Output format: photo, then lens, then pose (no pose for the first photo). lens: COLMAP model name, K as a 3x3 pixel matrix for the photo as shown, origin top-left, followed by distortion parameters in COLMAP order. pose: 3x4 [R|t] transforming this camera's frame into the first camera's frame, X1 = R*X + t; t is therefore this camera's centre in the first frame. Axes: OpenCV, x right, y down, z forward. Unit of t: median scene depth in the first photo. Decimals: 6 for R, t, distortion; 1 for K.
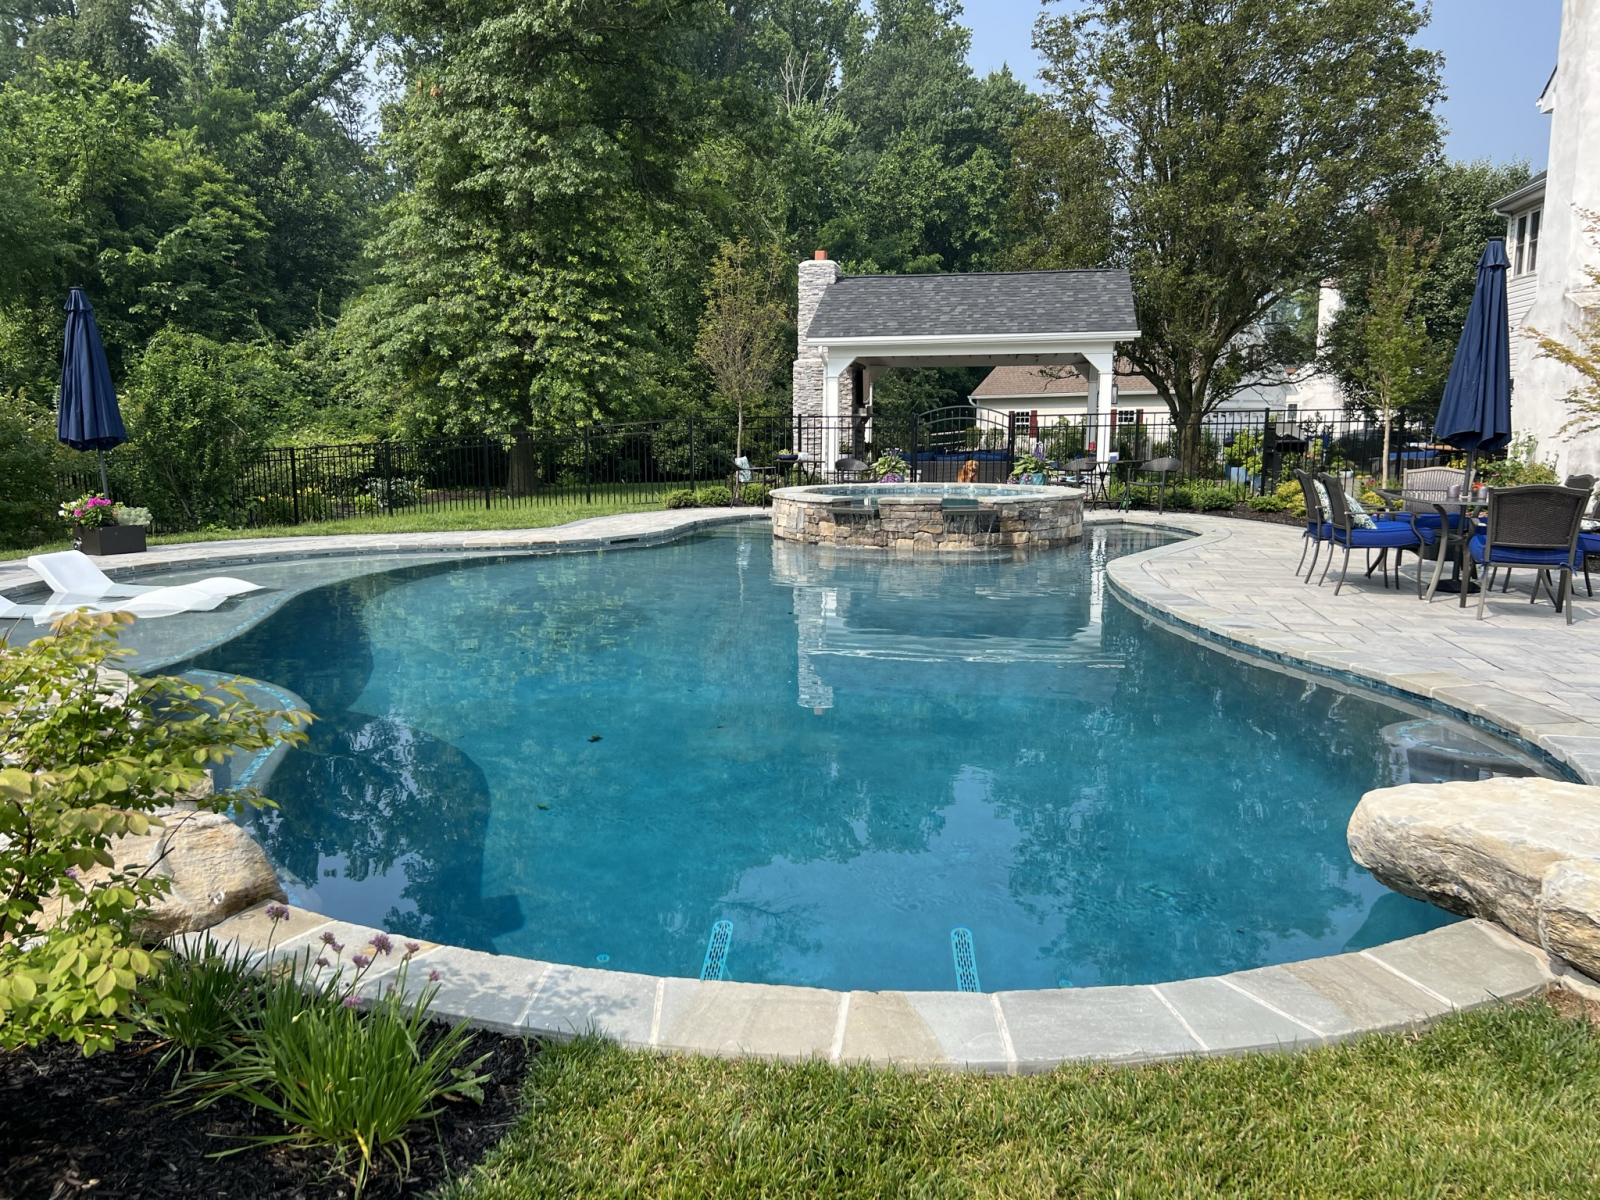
lens RADIAL K [[1221.2, 0, 797.3], [0, 1221.2, 604.8], [0, 0, 1]] dist [0.047745, -0.046329]
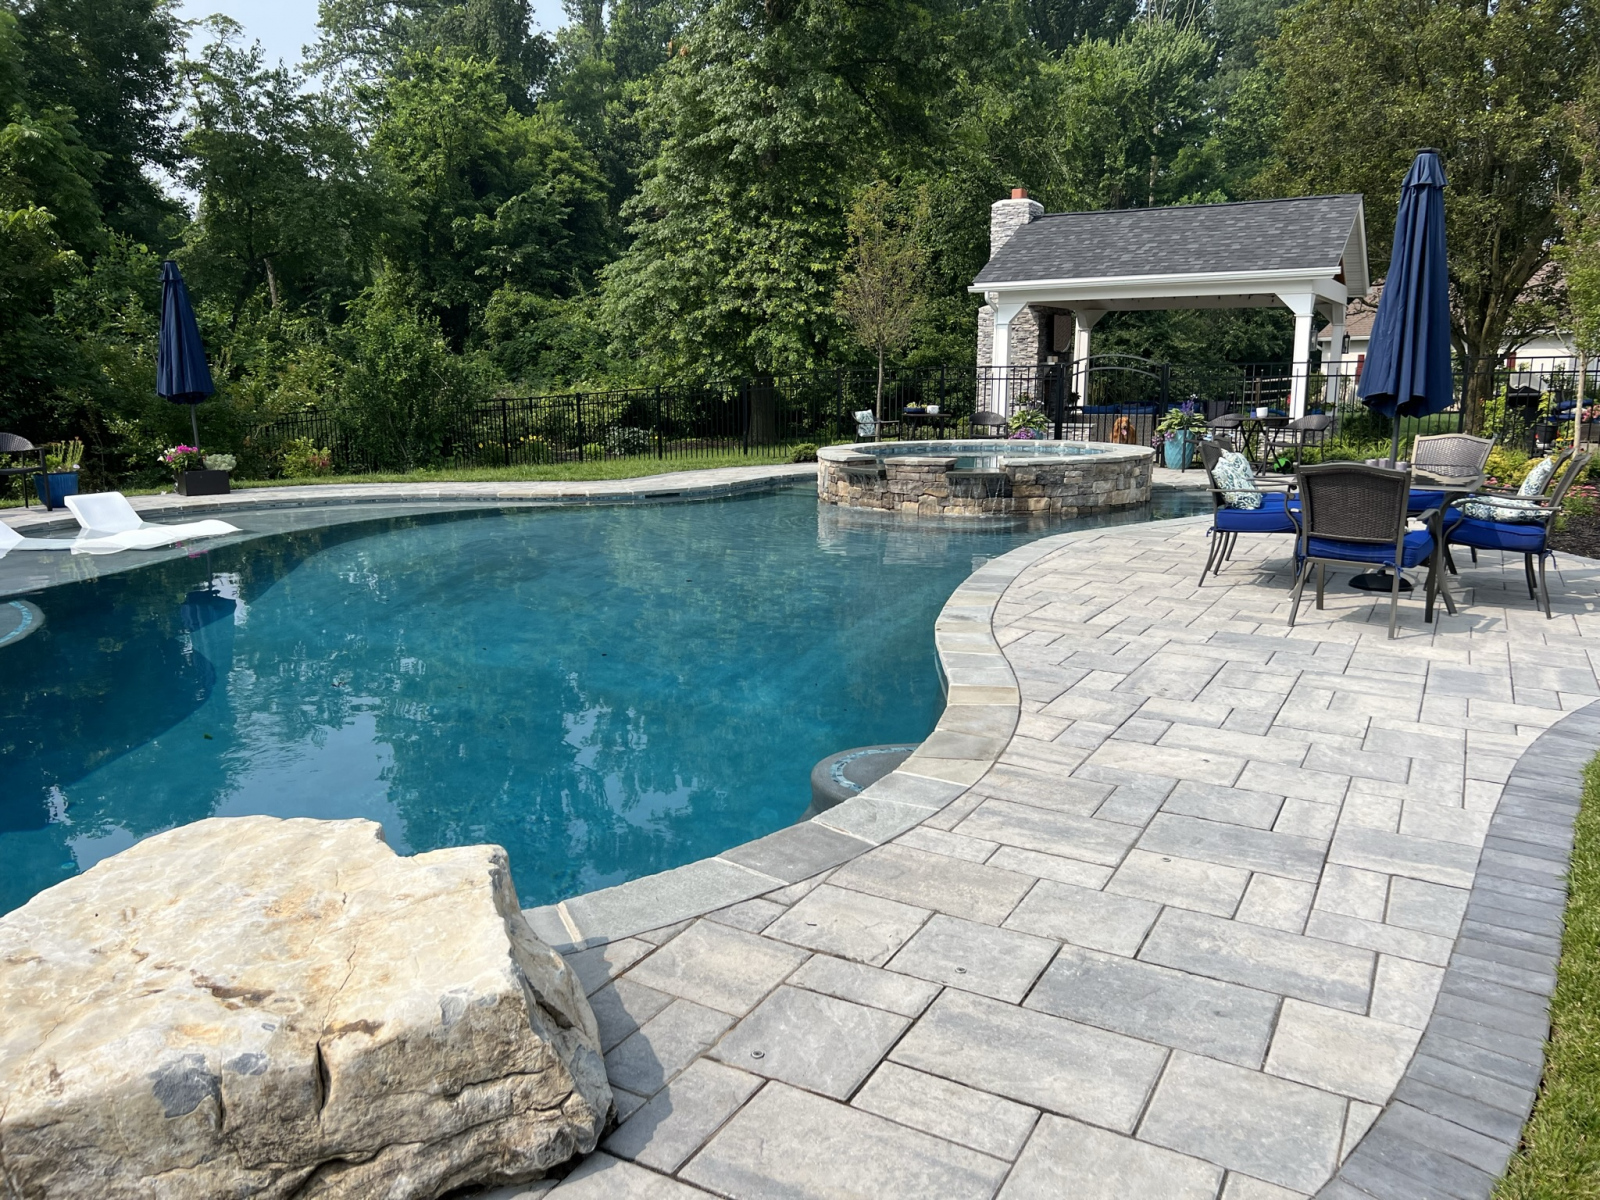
lens RADIAL K [[1221.2, 0, 802.6], [0, 1221.2, 599.4], [0, 0, 1]] dist [0.047745, -0.046329]
pose [[0.951454, 0.053425, -0.303119, 0.144505], [-0.041642, 0.998109, 0.045205, -0.008655], [0.304961, -0.030388, 0.951880, 0.036118]]
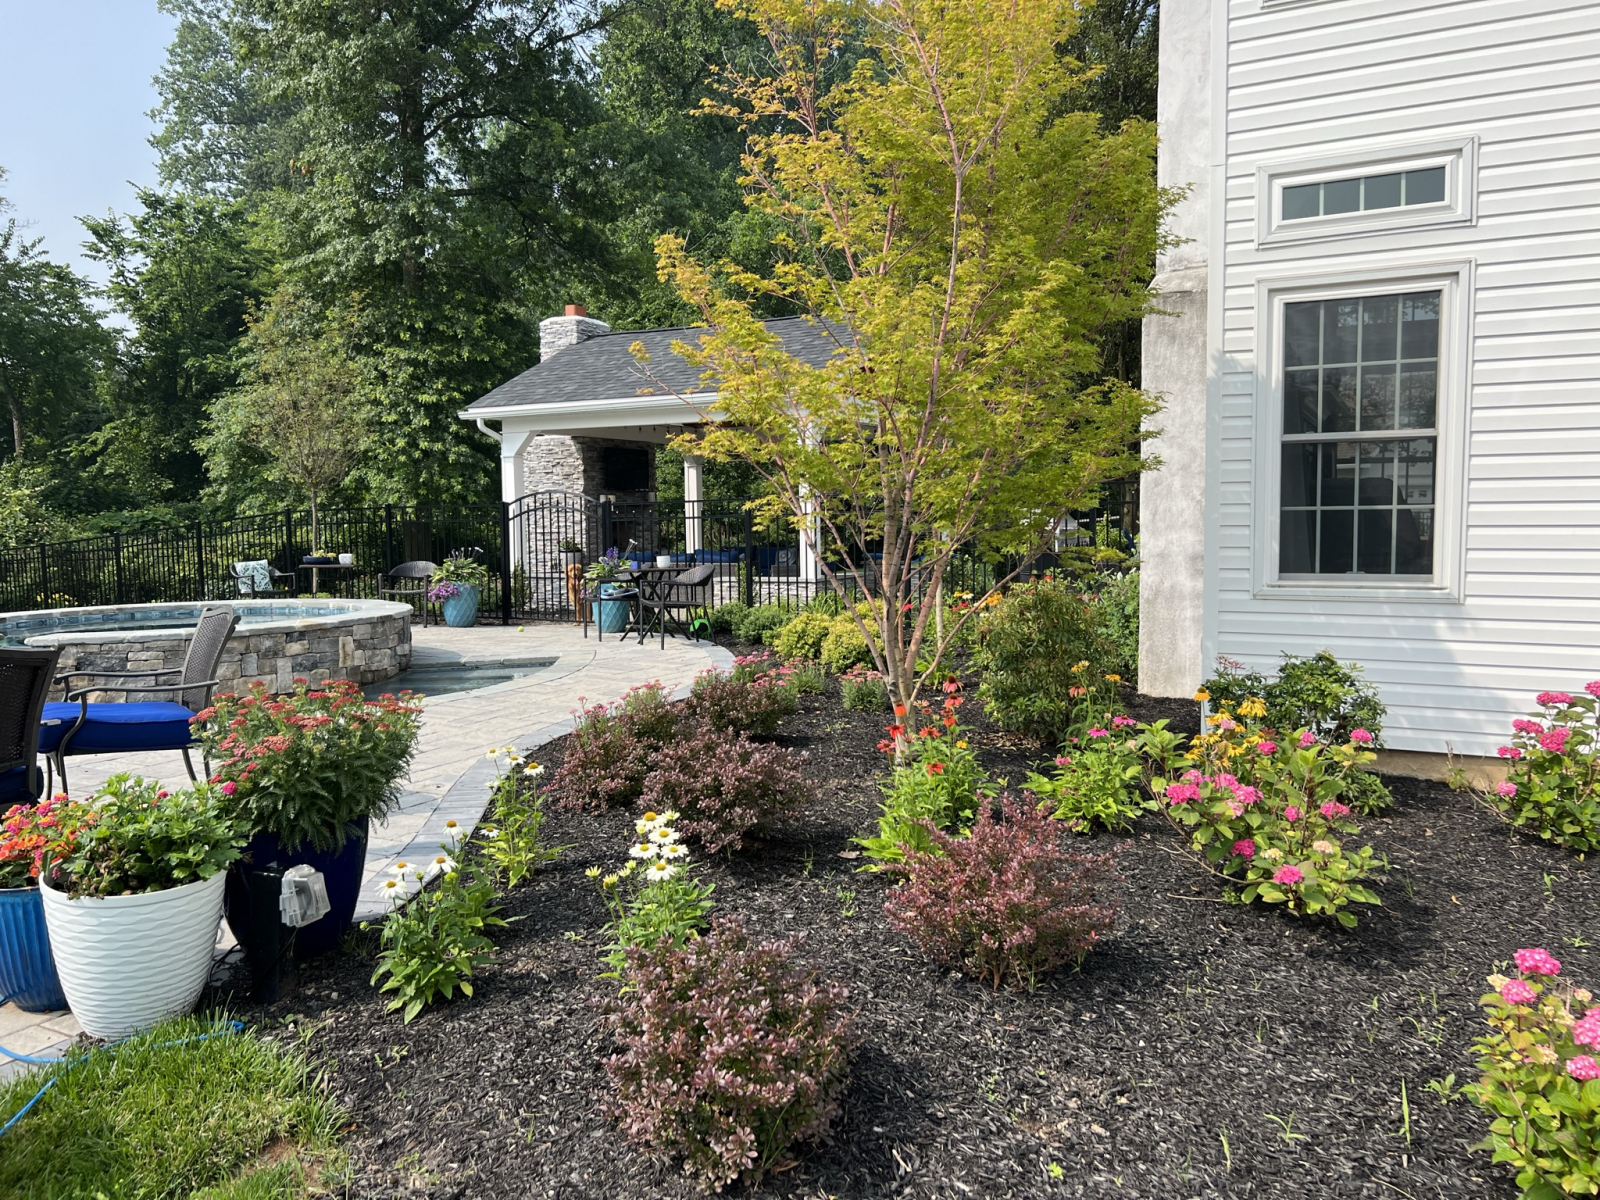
lens RADIAL K [[1221.2, 0, 794.1], [0, 1221.2, 603.6], [0, 0, 1]] dist [0.047745, -0.046329]
pose [[0.959442, 0.006750, -0.281827, 0.343460], [-0.027244, 0.997254, -0.068865, -0.034610], [0.280588, 0.073750, 0.956991, 0.243744]]
